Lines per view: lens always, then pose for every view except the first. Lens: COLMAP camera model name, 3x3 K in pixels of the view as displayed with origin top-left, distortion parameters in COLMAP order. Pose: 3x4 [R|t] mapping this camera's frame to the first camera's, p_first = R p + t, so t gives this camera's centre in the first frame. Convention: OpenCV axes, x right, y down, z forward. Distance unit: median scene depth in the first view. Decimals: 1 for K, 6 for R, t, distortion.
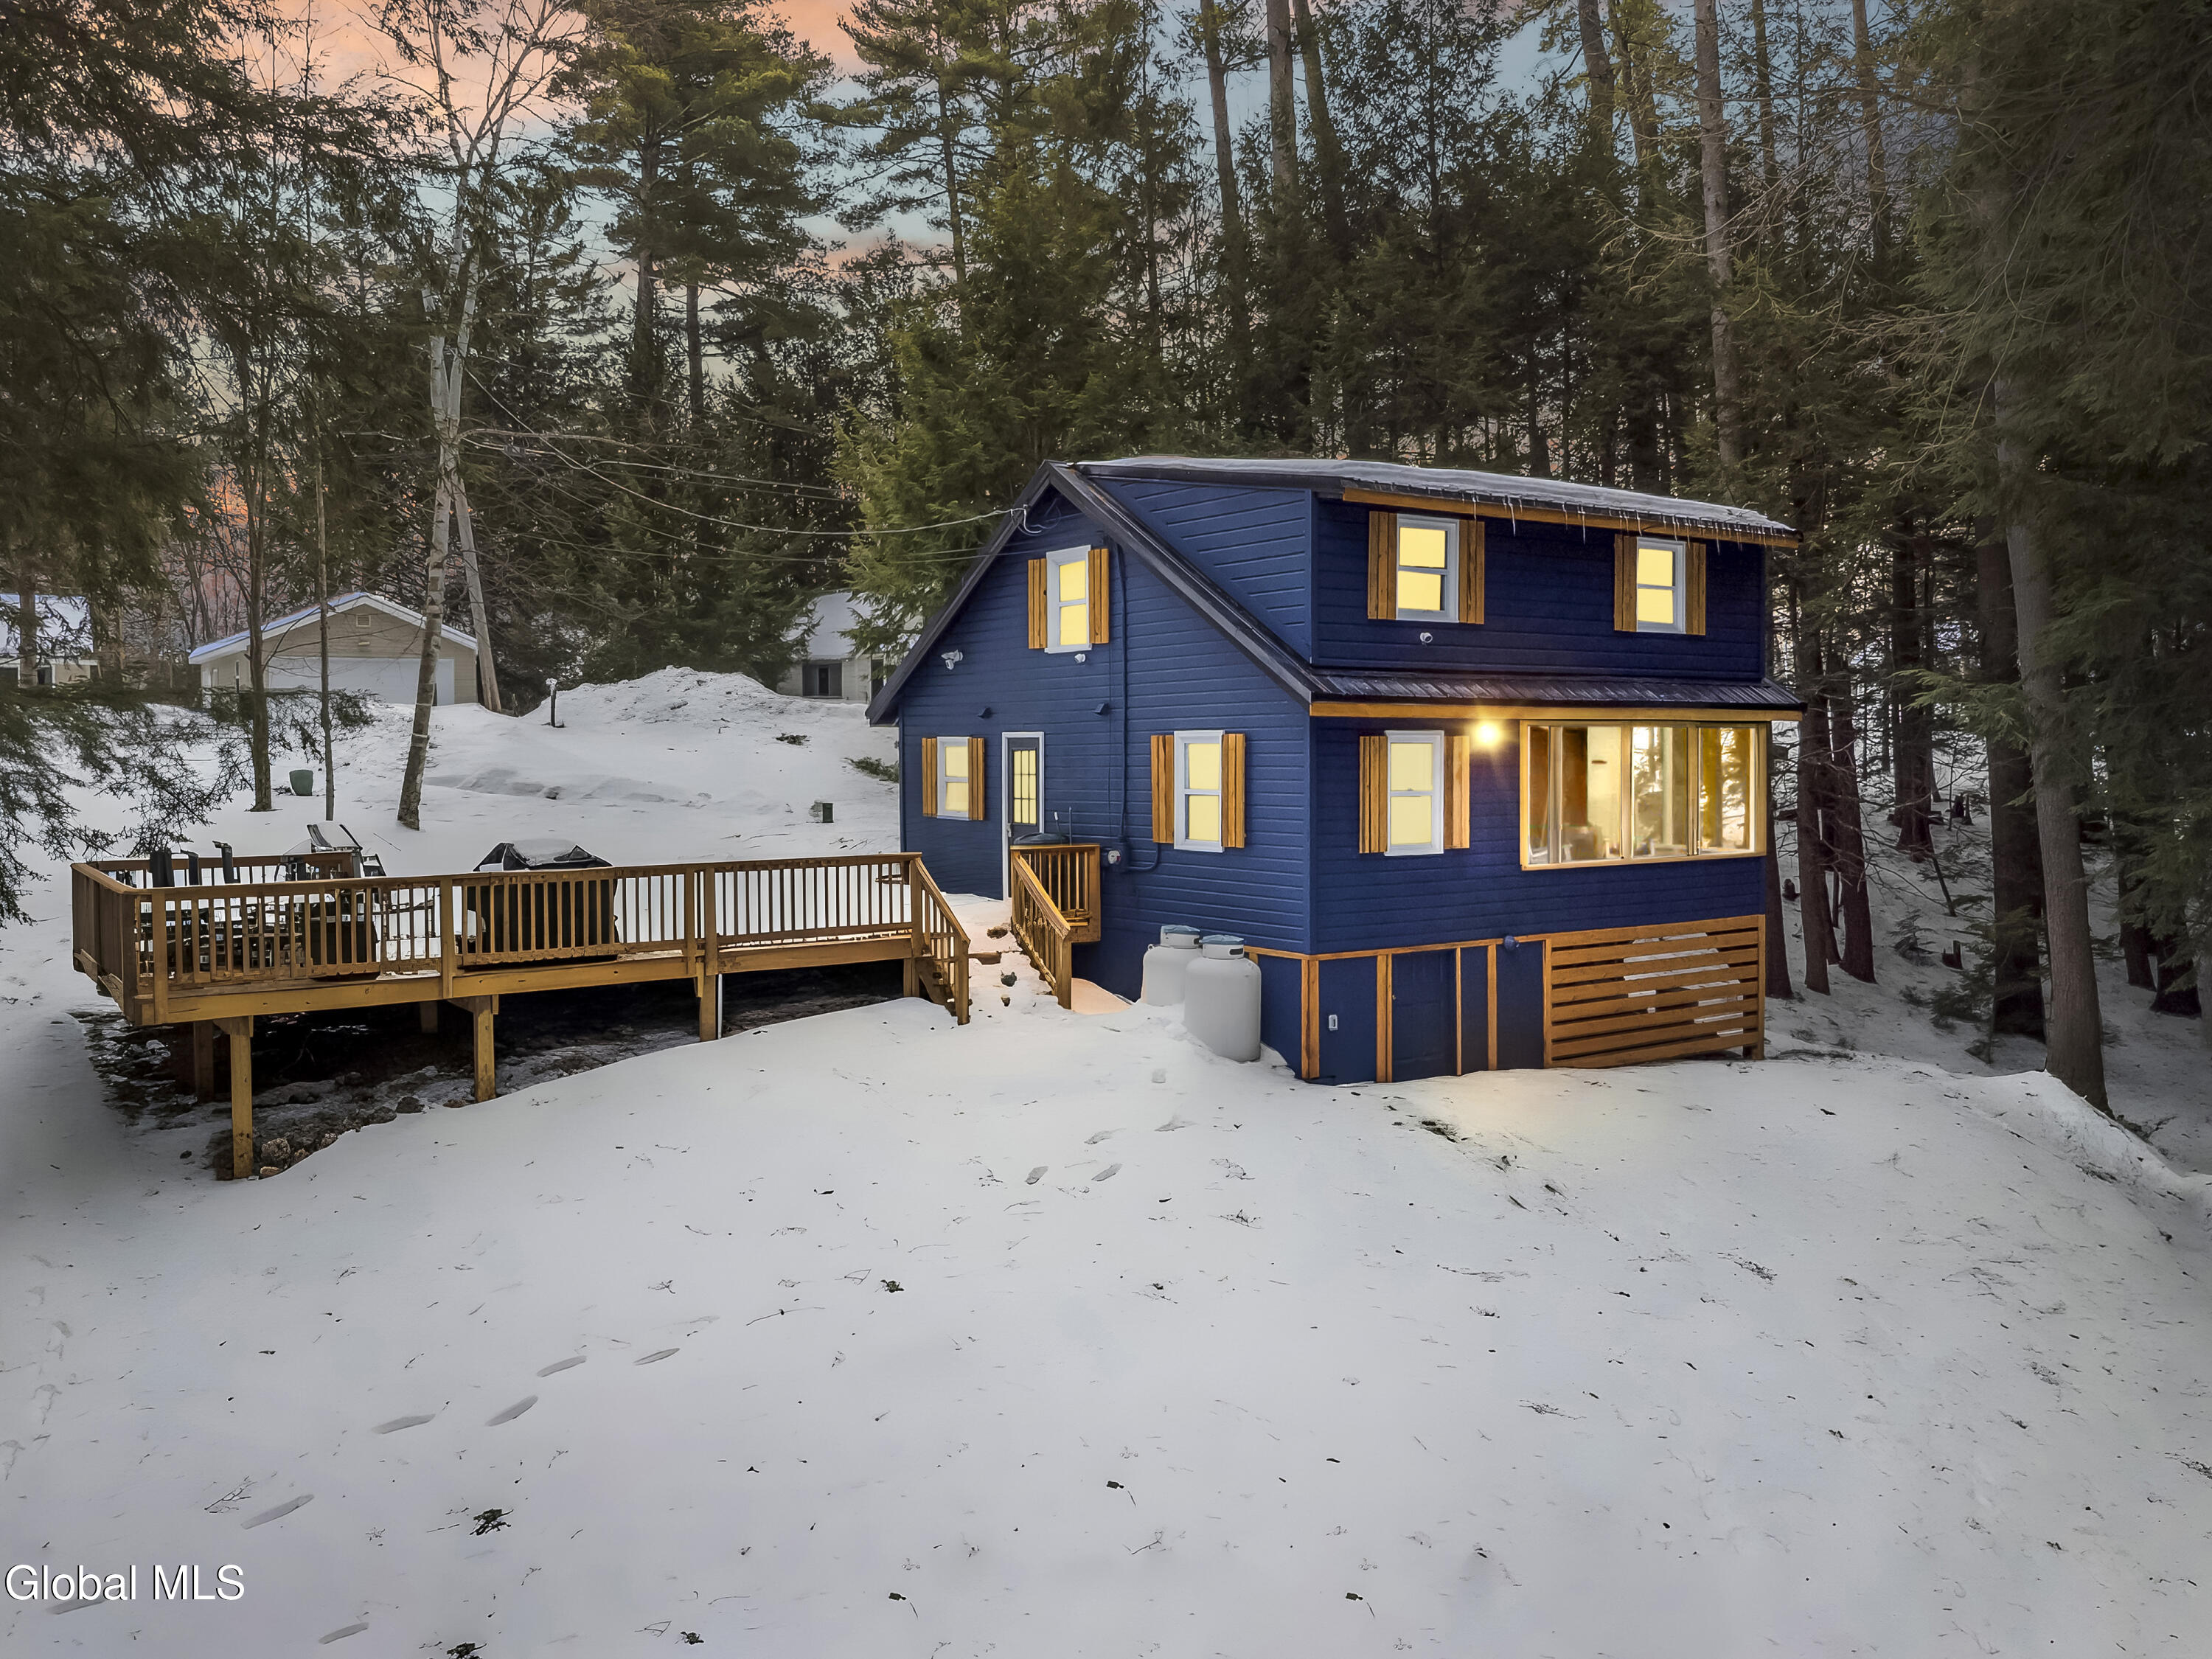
lens RADIAL K [[1650.8, 0, 1107.4], [0, 1650.8, 926.0], [0, 0, 1]] dist [-0.003416, -0.003597]
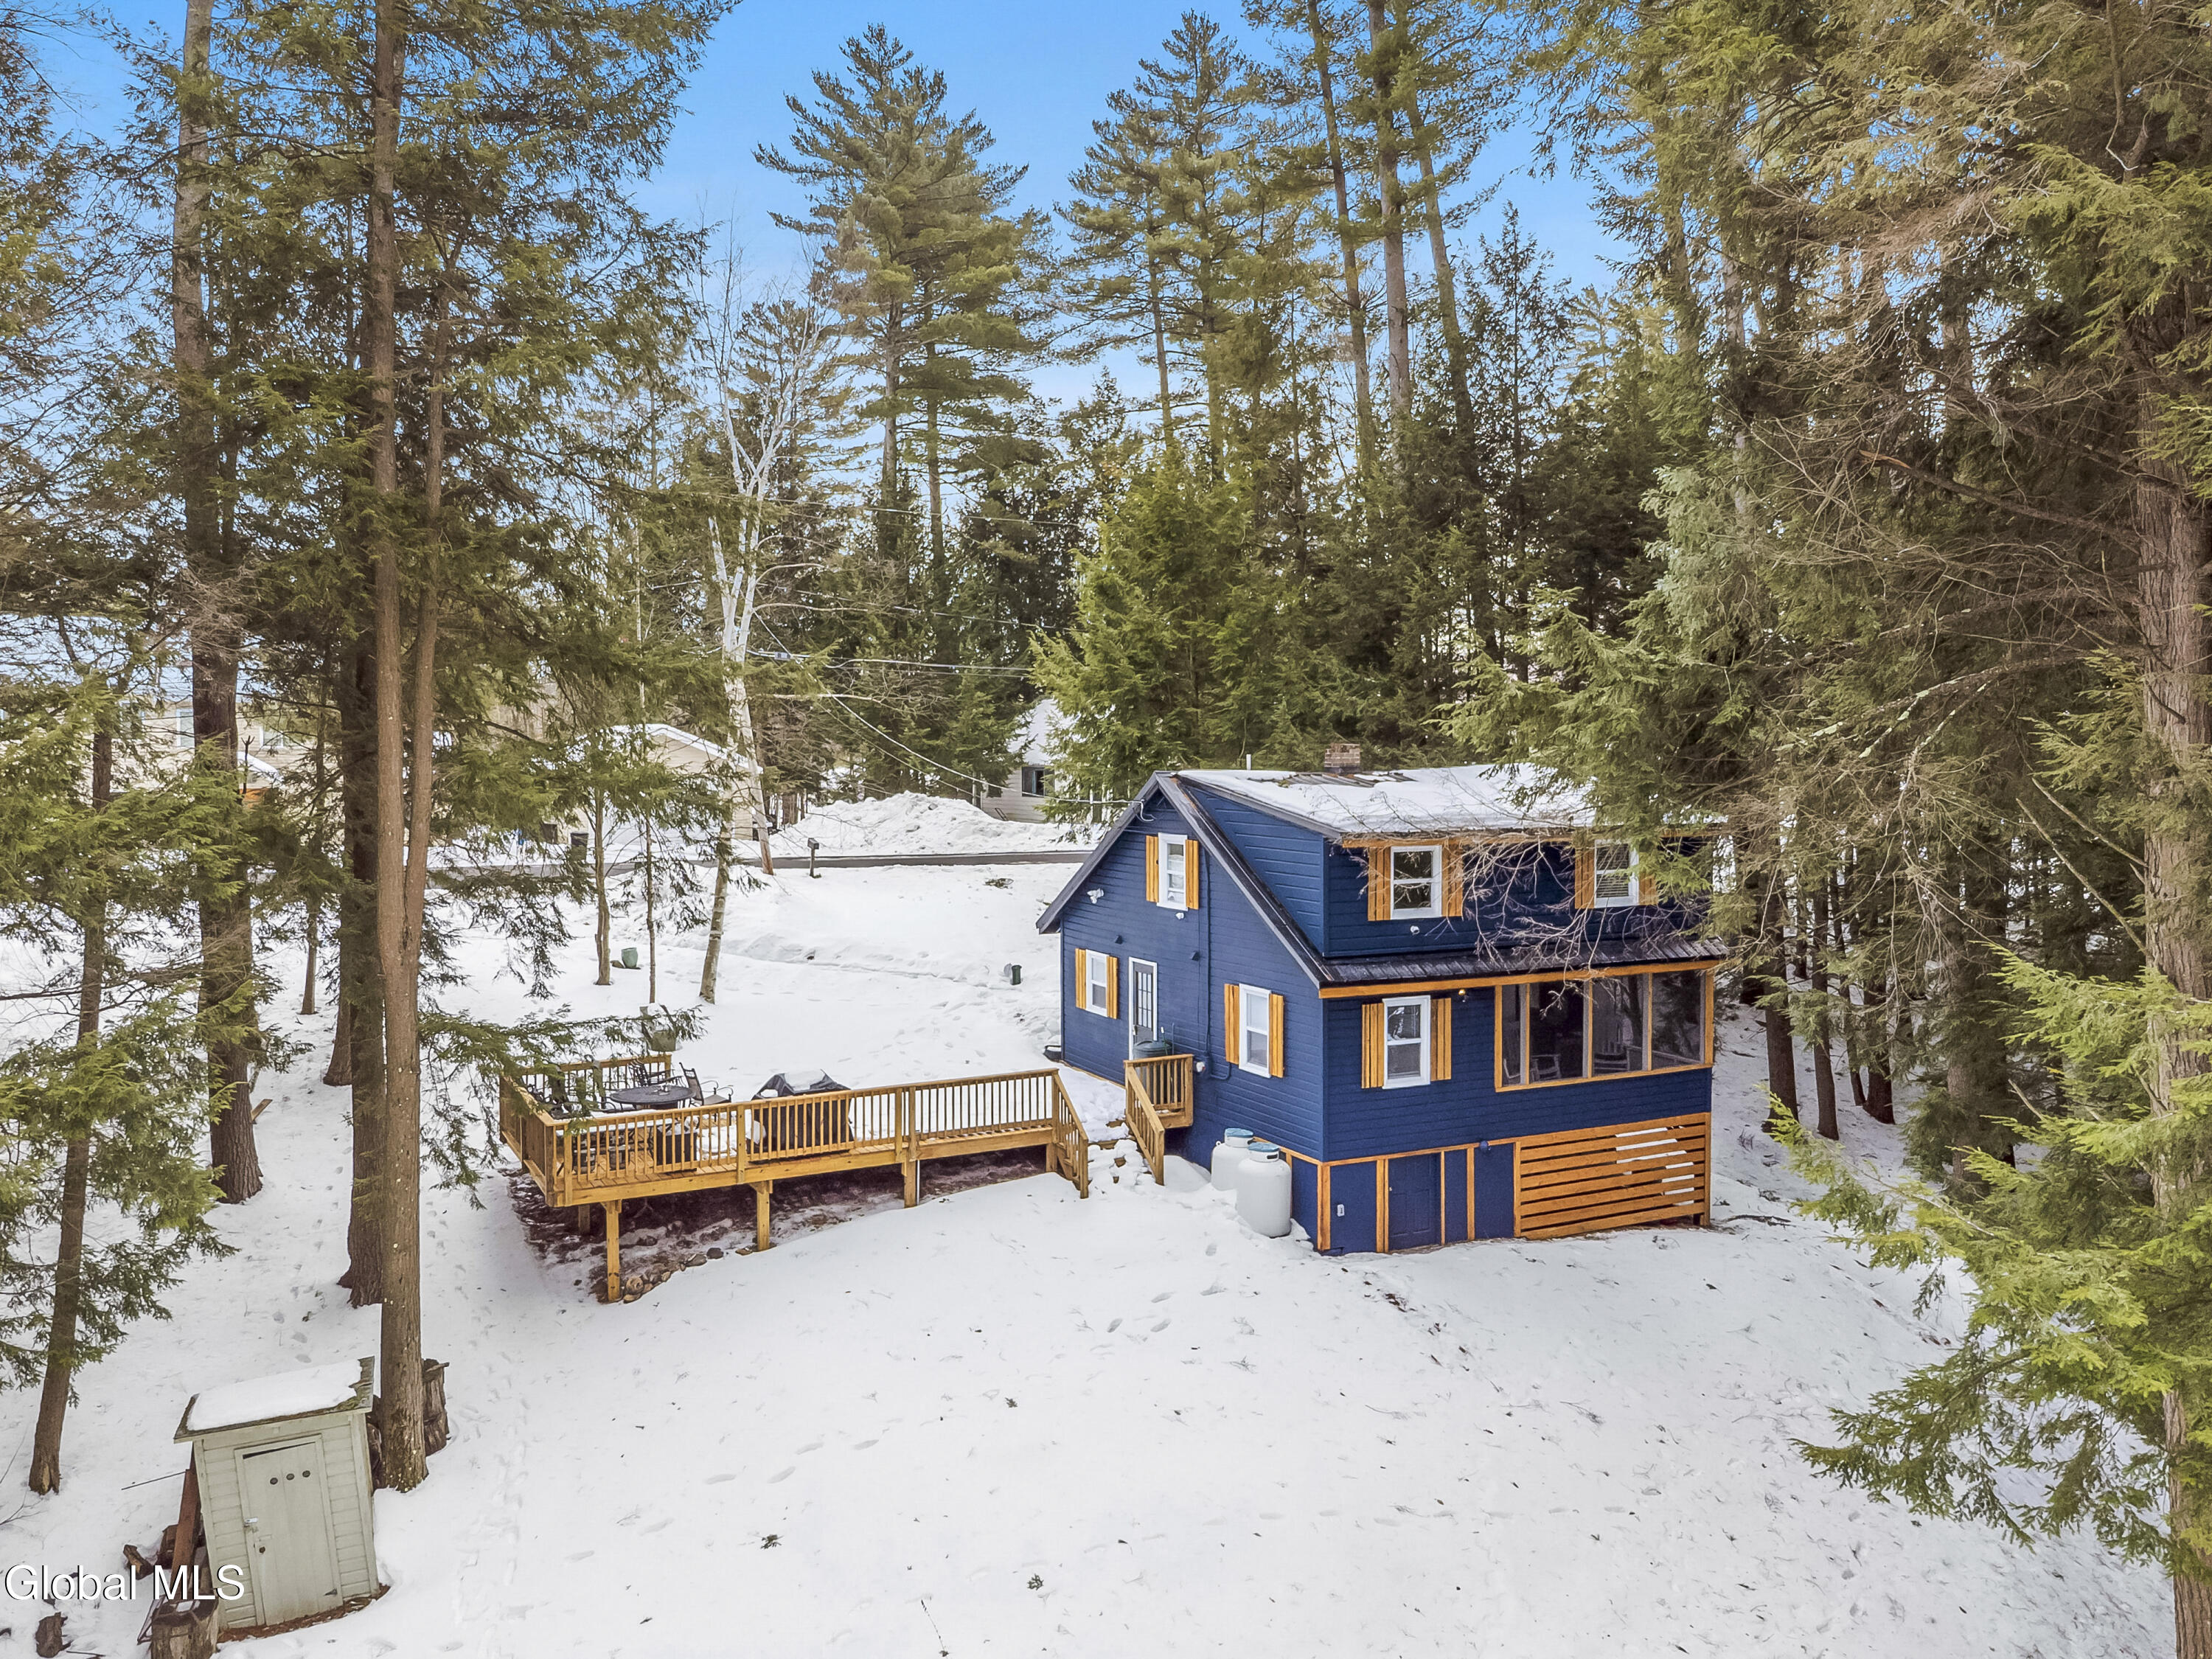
lens RADIAL K [[1667.8, 0, 1106.0], [0, 1667.8, 829.5], [0, 0, 1]] dist [0.003557, -0.004085]
pose [[0.989529, 0.003176, -0.144302, 0.140101], [-0.010785, 0.998590, -0.051973, -0.185808], [0.143933, 0.052985, 0.988168, -0.444173]]
